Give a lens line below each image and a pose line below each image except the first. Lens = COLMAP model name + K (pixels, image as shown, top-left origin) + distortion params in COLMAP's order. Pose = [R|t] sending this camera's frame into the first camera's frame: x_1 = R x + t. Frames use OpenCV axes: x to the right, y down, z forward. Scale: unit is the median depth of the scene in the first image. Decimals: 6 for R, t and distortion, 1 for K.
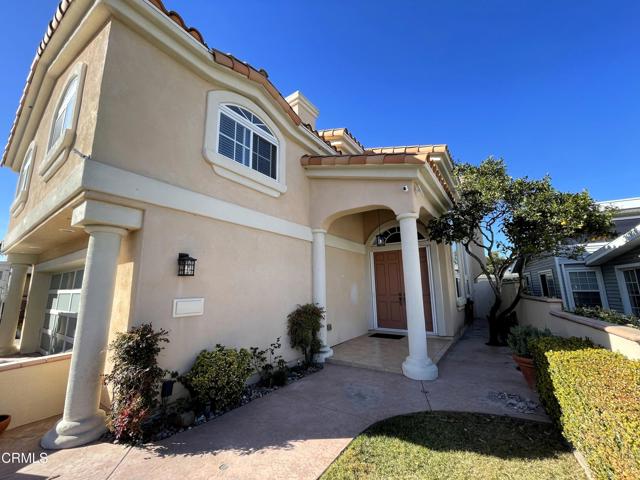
lens RADIAL K [[258.4, 0, 320.0], [0, 258.4, 240.0], [0, 0, 1]] dist [0.010303, 0.000001]
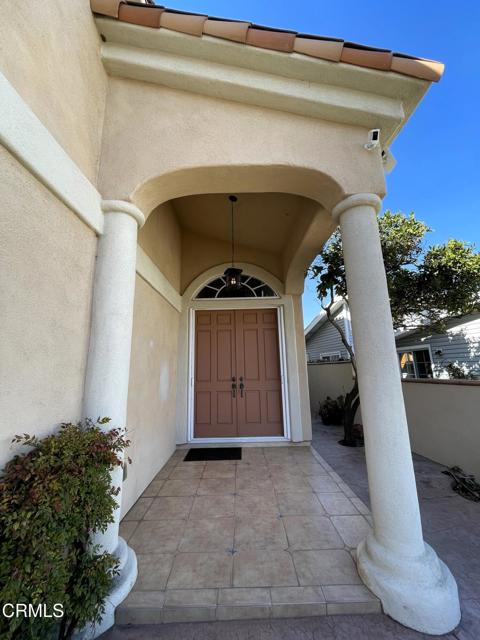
lens RADIAL K [[258.4, 0, 235.6], [0, 258.4, 315.9], [0, 0, 1]] dist [0.010303, 0.000001]
pose [[0.832753, 0.103830, 0.543822, -0.055400], [-0.087708, 0.994594, -0.055587, 0.114823], [-0.546654, -0.001407, 0.837358, 0.595942]]
